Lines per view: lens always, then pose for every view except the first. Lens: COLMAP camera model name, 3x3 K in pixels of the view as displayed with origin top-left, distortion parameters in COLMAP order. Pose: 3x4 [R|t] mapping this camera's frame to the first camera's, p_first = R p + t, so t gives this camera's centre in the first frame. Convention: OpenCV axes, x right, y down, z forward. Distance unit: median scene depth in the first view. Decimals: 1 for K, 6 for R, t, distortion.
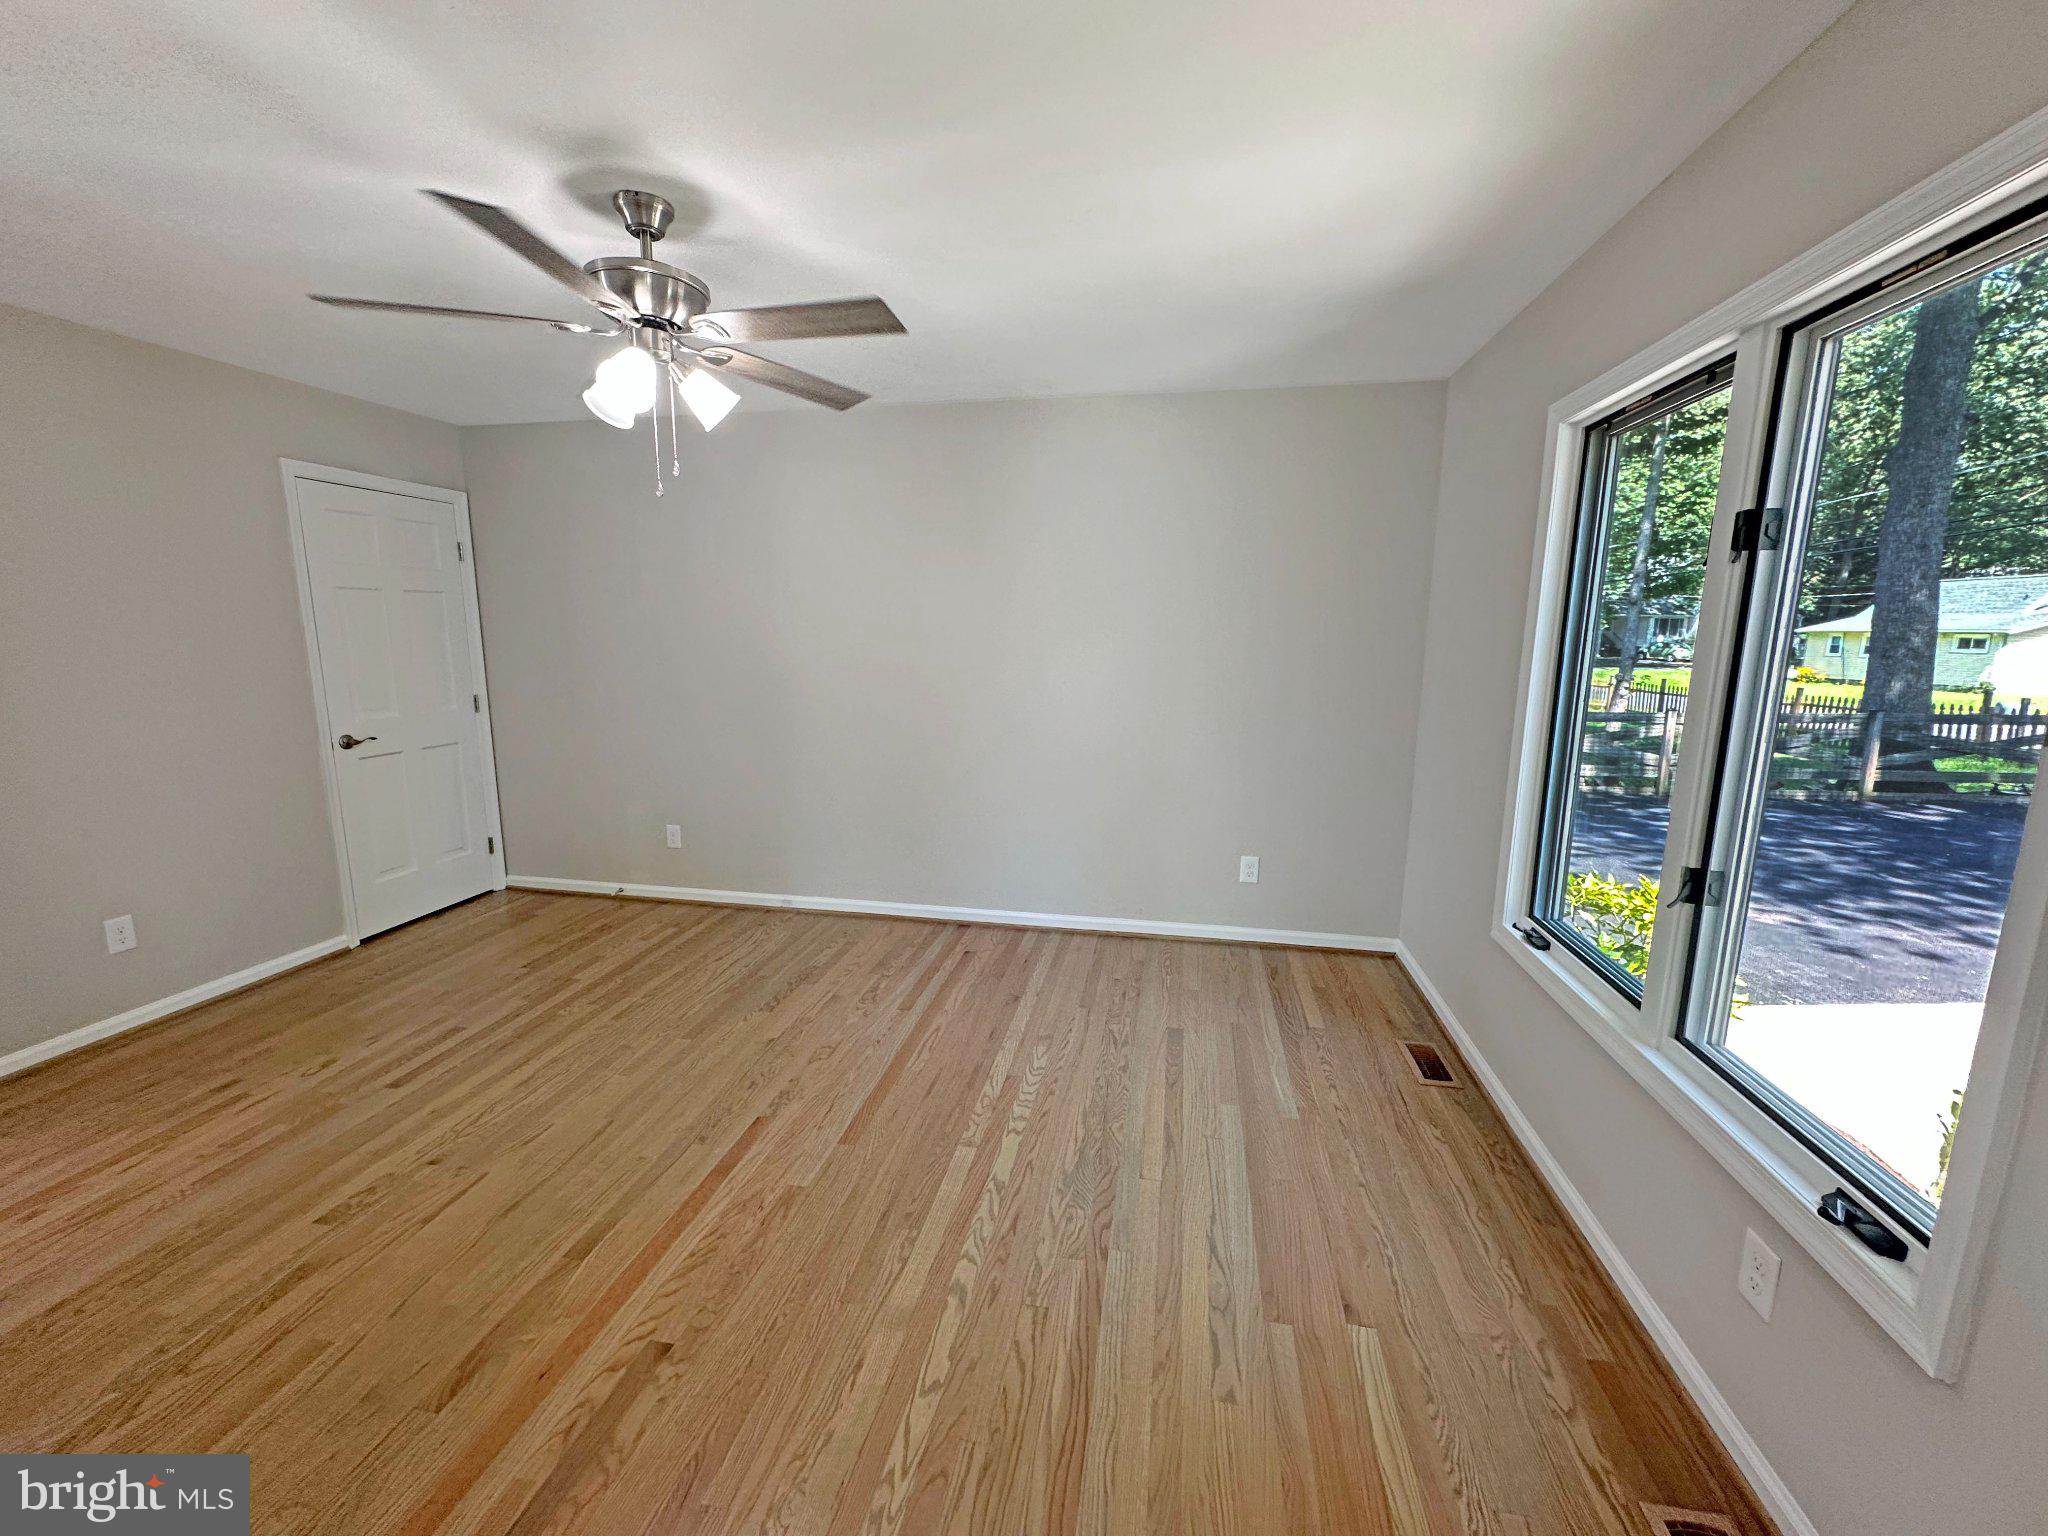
lens RADIAL K [[817.7, 0, 1022.8], [0, 817.7, 768.0], [0, 0, 1]] dist [-0.002350, 0.000645]
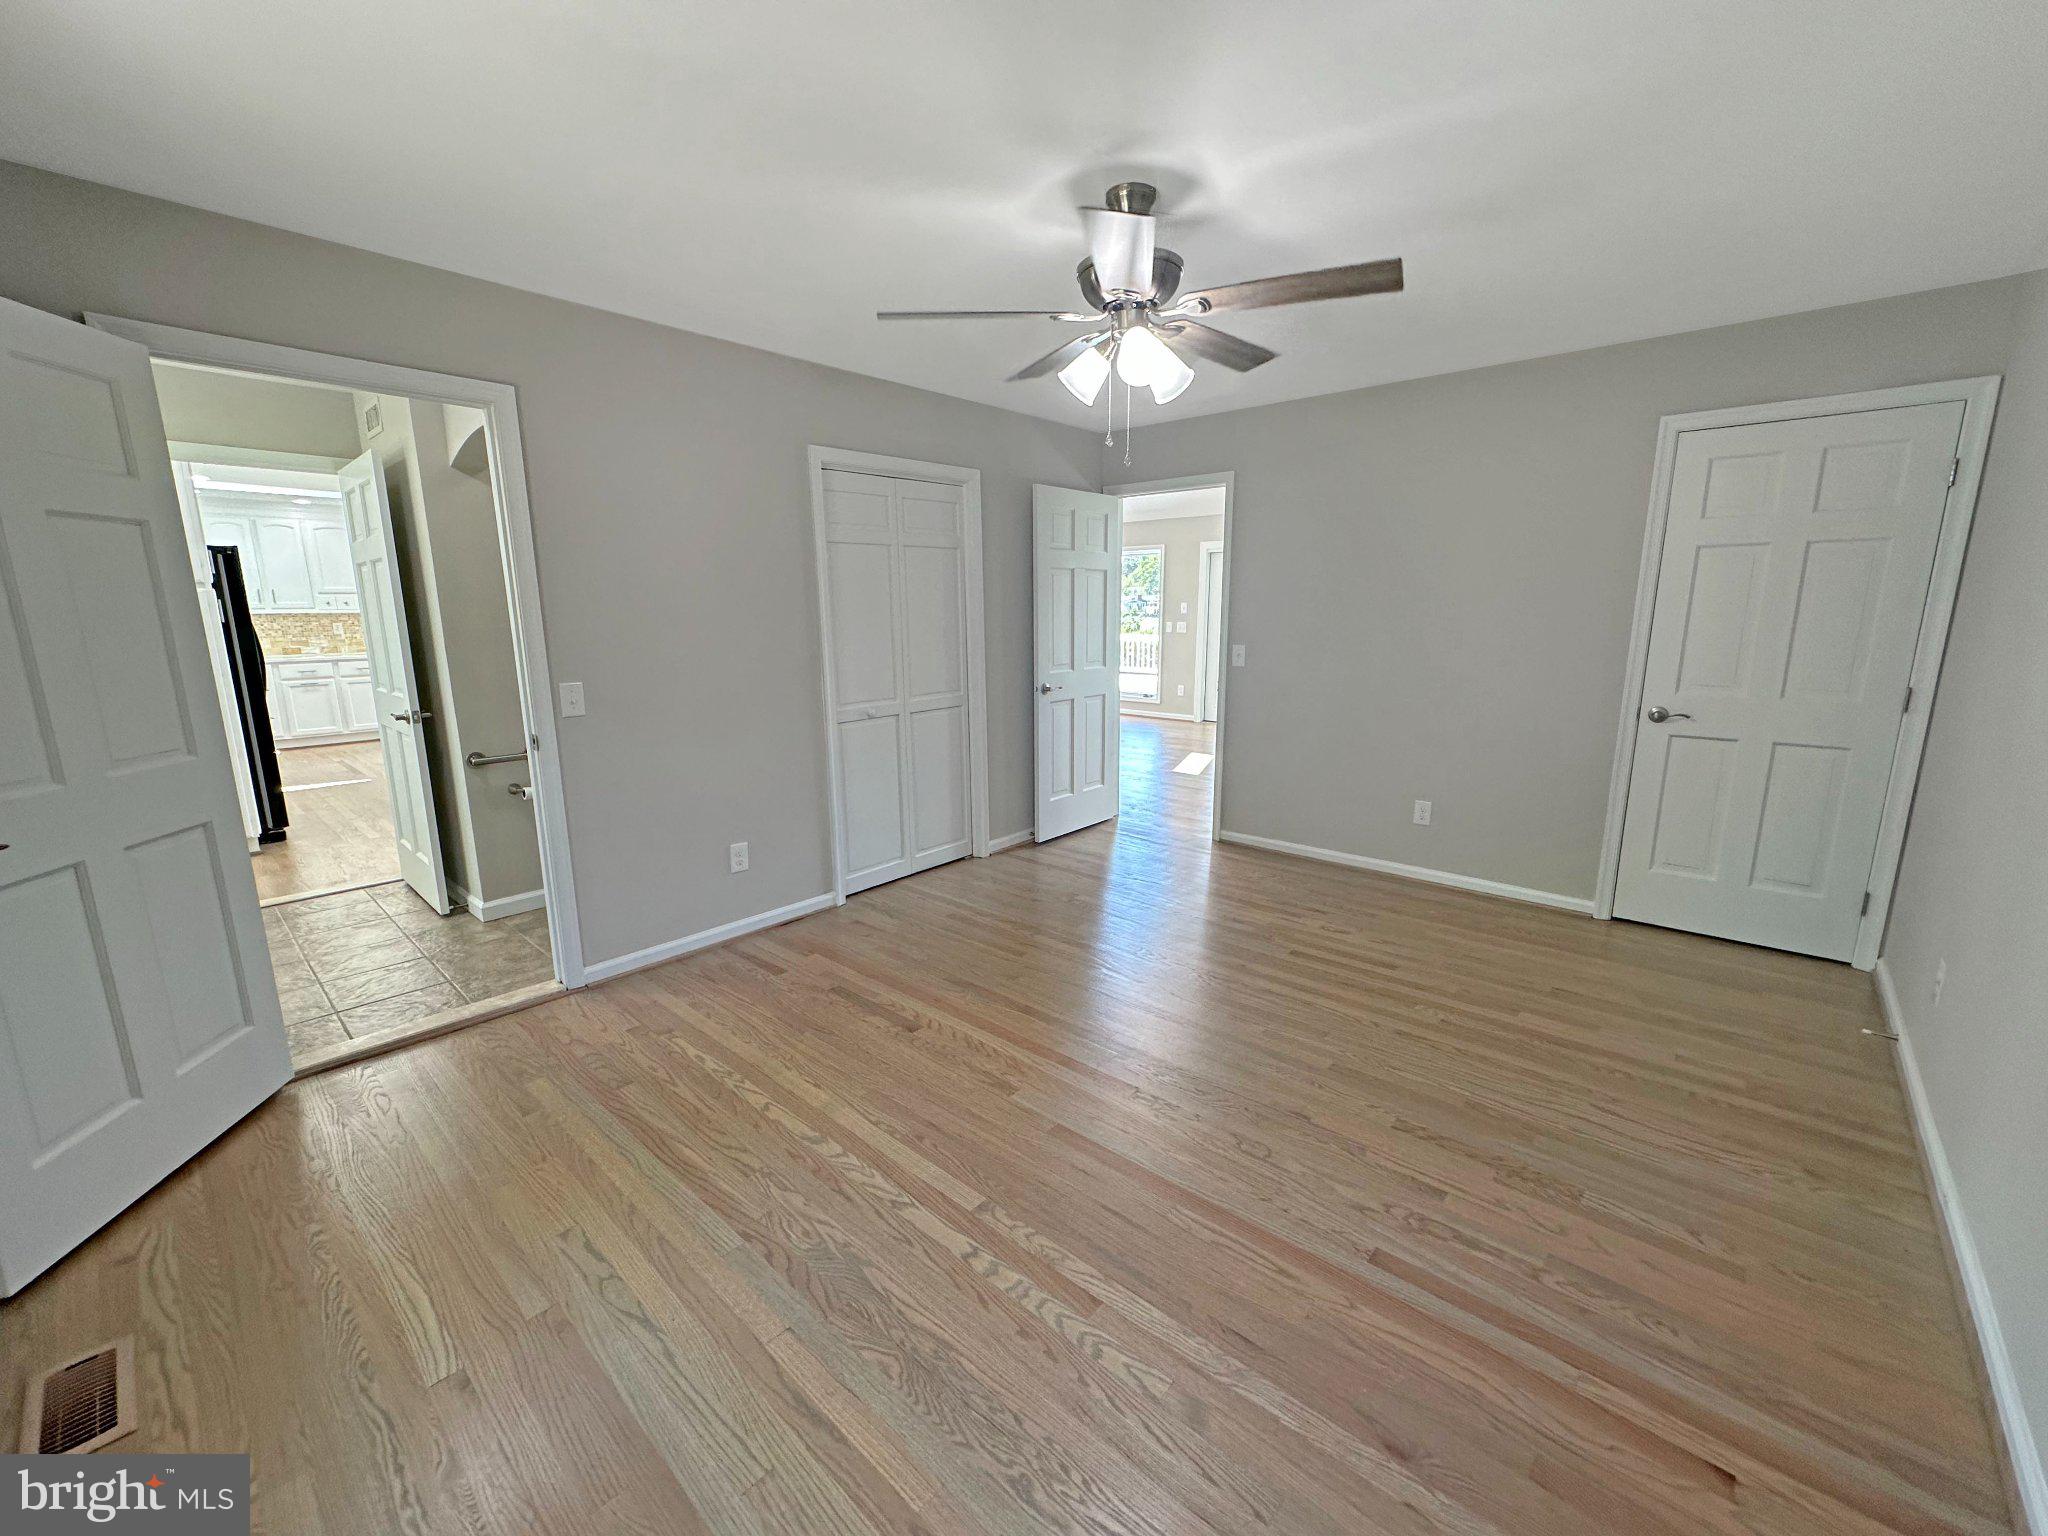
lens RADIAL K [[817.7, 0, 1022.8], [0, 817.7, 768.0], [0, 0, 1]] dist [-0.002350, 0.000645]
pose [[-0.513819, 0.163915, -0.842094, 0.527226], [-0.140885, 0.952129, 0.271297, -0.191320], [0.846251, 0.258036, -0.466129, 1.279939]]
